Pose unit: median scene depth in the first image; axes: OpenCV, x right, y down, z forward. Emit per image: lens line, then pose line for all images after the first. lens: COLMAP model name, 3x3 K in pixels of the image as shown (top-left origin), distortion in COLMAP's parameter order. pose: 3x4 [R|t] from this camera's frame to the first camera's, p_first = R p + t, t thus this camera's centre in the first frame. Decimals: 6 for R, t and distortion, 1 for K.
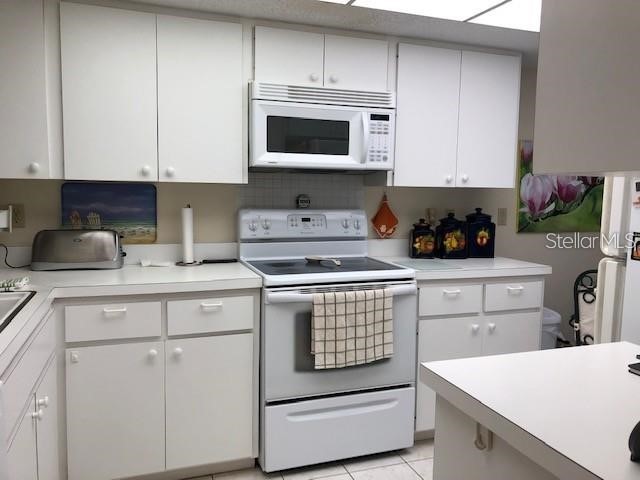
lens RADIAL K [[525.8, 0, 324.9], [0, 525.8, 240.5], [0, 0, 1]] dist [0.042825, -0.058822]
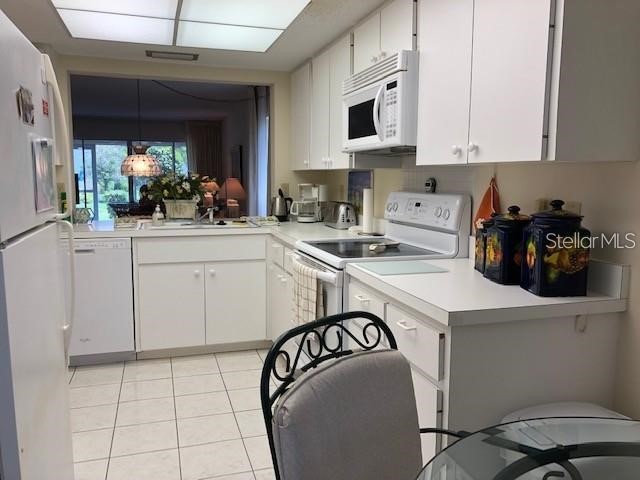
lens RADIAL K [[525.8, 0, 318.6], [0, 525.8, 238.4], [0, 0, 1]] dist [0.042825, -0.058822]
pose [[-0.030750, 0.101602, -0.994350, 0.940894], [-0.104308, 0.989062, 0.104287, -0.061657], [0.994070, 0.106925, -0.019816, 0.883369]]
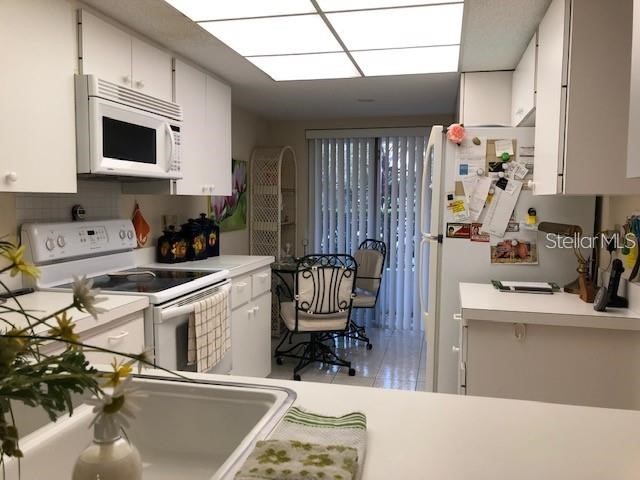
lens RADIAL K [[525.8, 0, 323.3], [0, 525.8, 238.0], [0, 0, 1]] dist [0.042825, -0.058822]
pose [[0.530951, -0.073836, 0.844180, -0.601811], [0.081859, 0.996007, 0.035629, -0.032044], [-0.843440, 0.050187, 0.534875, 0.204801]]
